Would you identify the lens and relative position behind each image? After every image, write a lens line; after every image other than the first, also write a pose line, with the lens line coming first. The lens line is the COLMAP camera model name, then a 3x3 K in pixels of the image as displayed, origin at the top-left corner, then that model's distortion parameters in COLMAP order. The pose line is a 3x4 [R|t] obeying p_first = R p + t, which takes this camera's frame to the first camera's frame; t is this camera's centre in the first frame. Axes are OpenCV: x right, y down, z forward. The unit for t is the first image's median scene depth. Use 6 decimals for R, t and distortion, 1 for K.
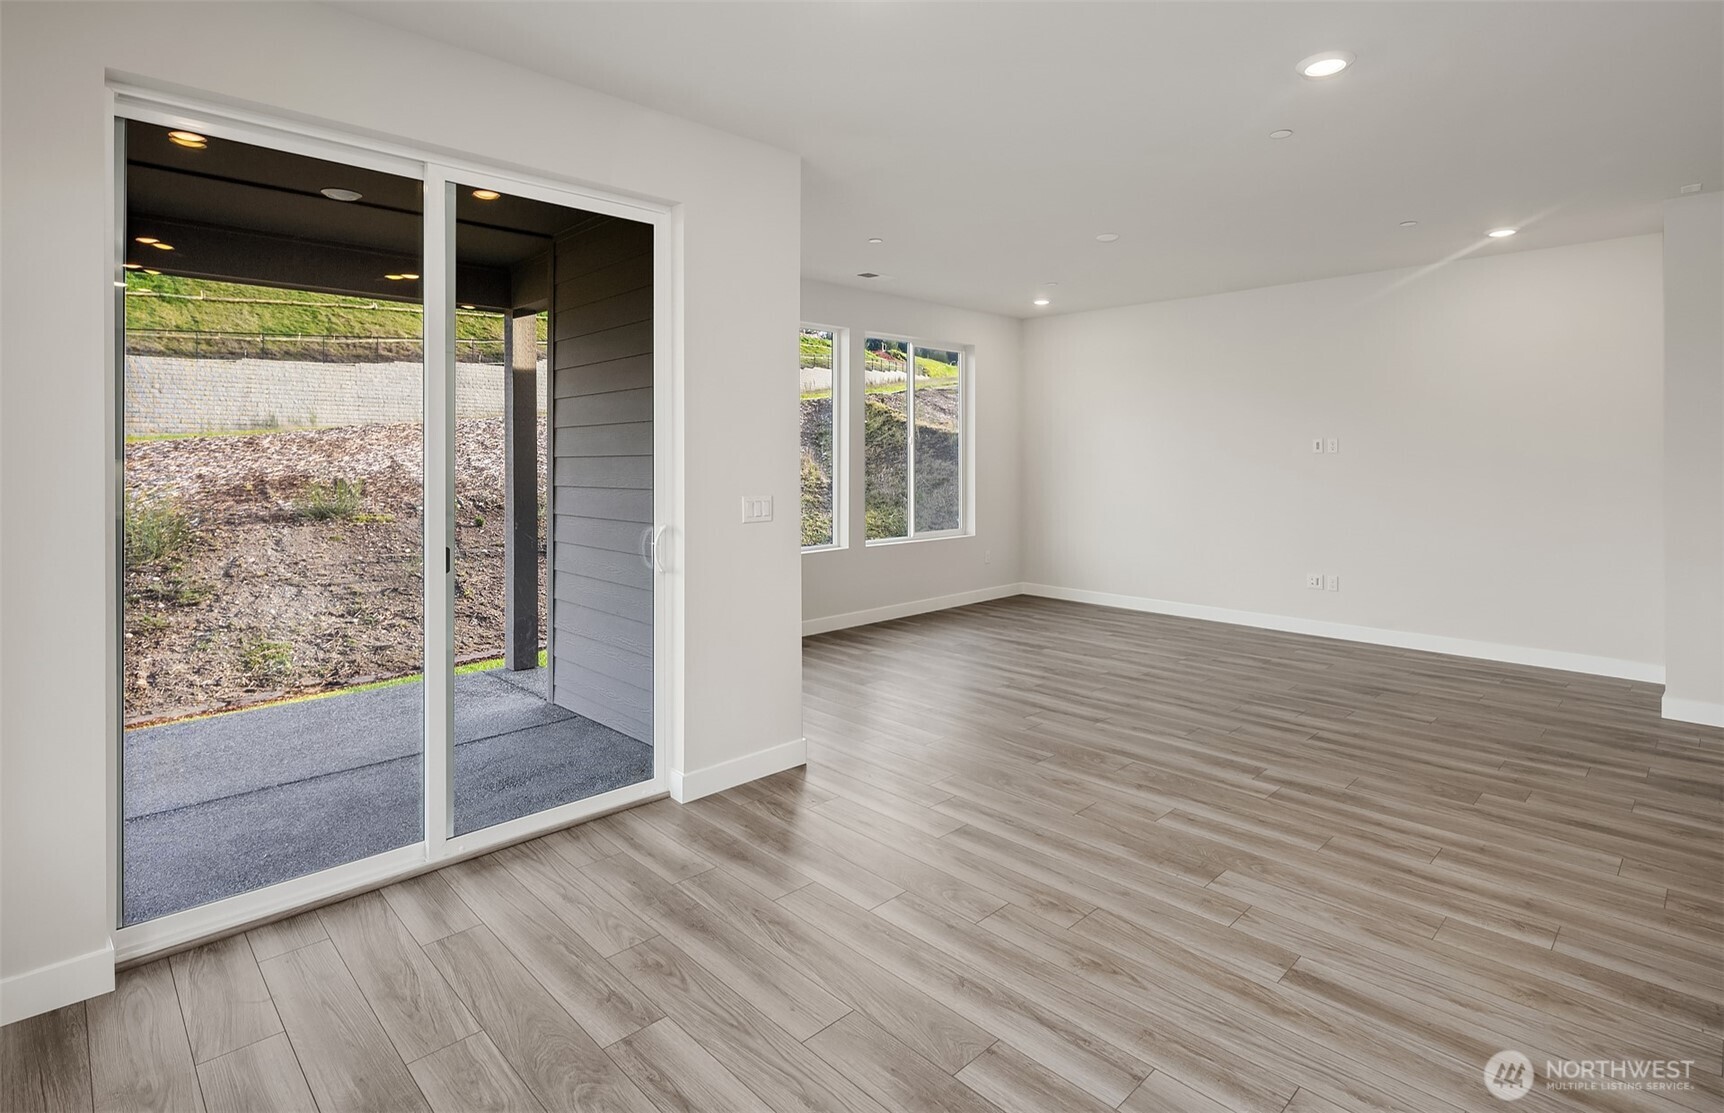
lens RADIAL K [[834.7, 0, 878.3], [0, 834.7, 468.6], [0, 0, 1]] dist [-0.001434, -0.000308]
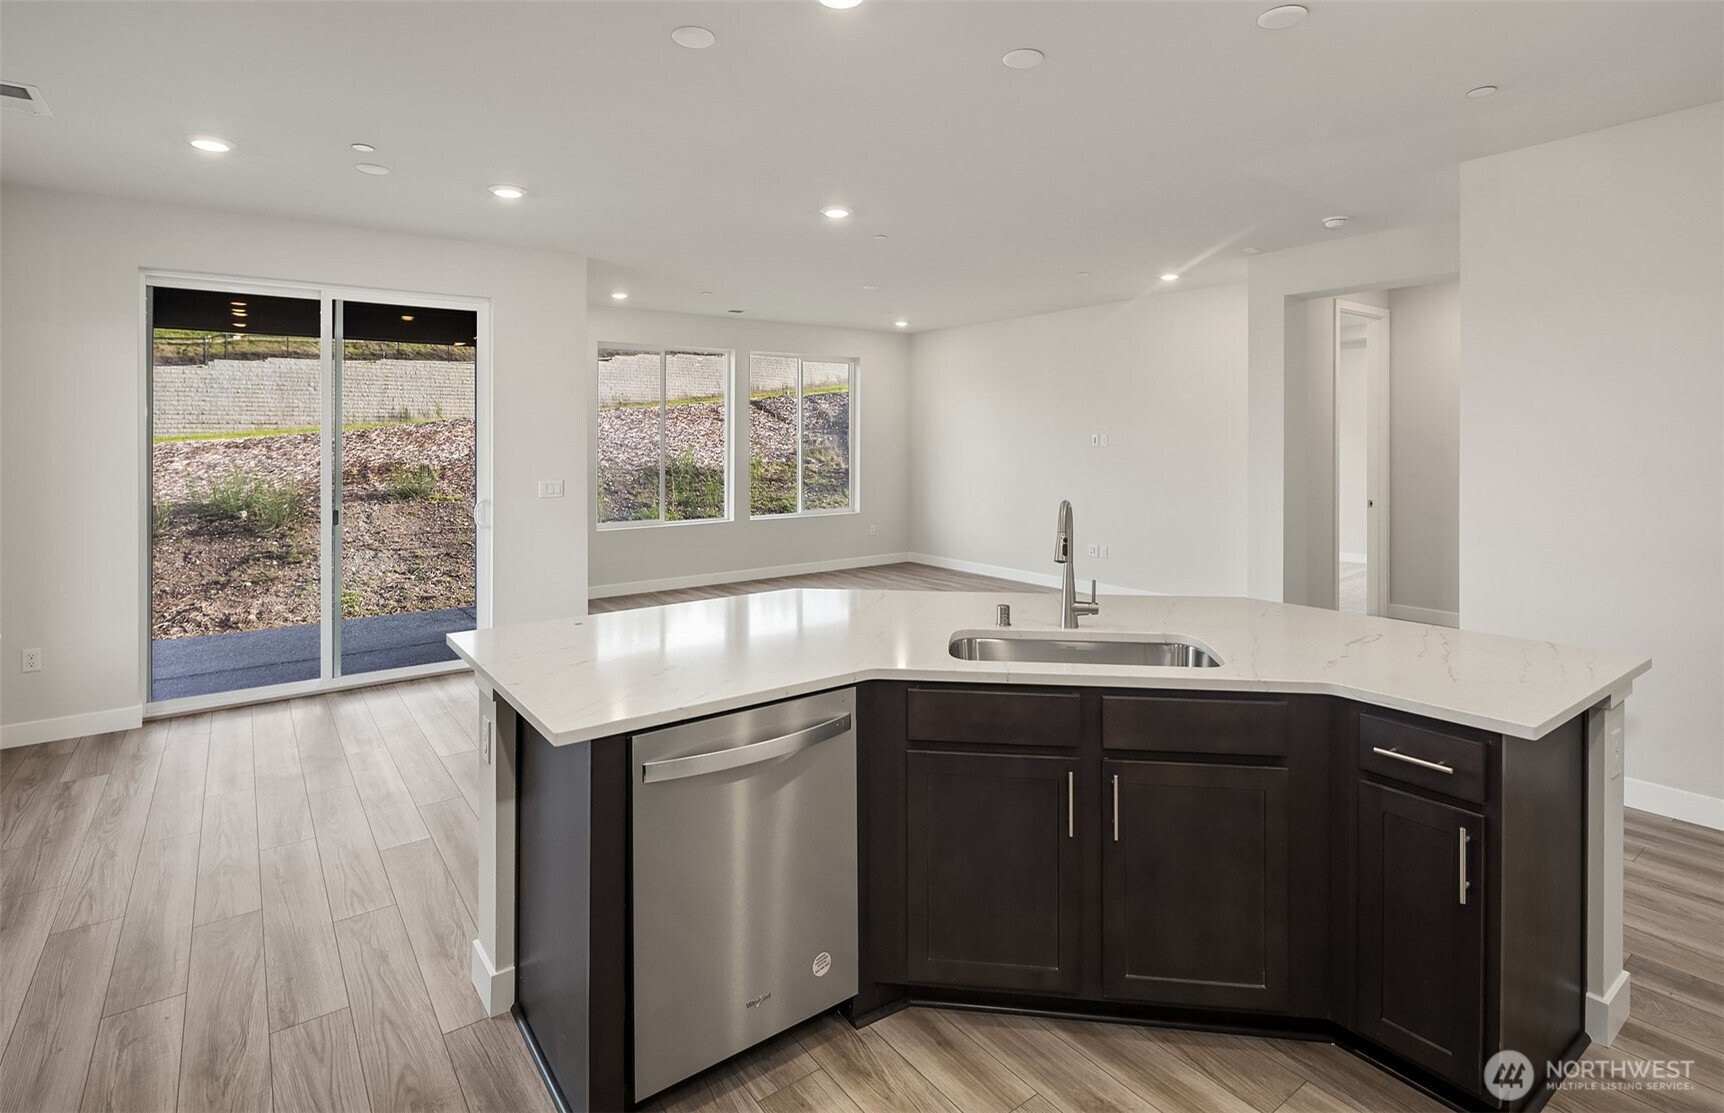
lens RADIAL K [[834.7, 0, 896.2], [0, 834.7, 450.6], [0, 0, 1]] dist [-0.001434, -0.000308]
pose [[0.992615, -0.002165, -0.121288, 0.253380], [0.001908, 0.999996, -0.002238, -0.007041], [0.121292, 0.001990, 0.992615, -0.172415]]
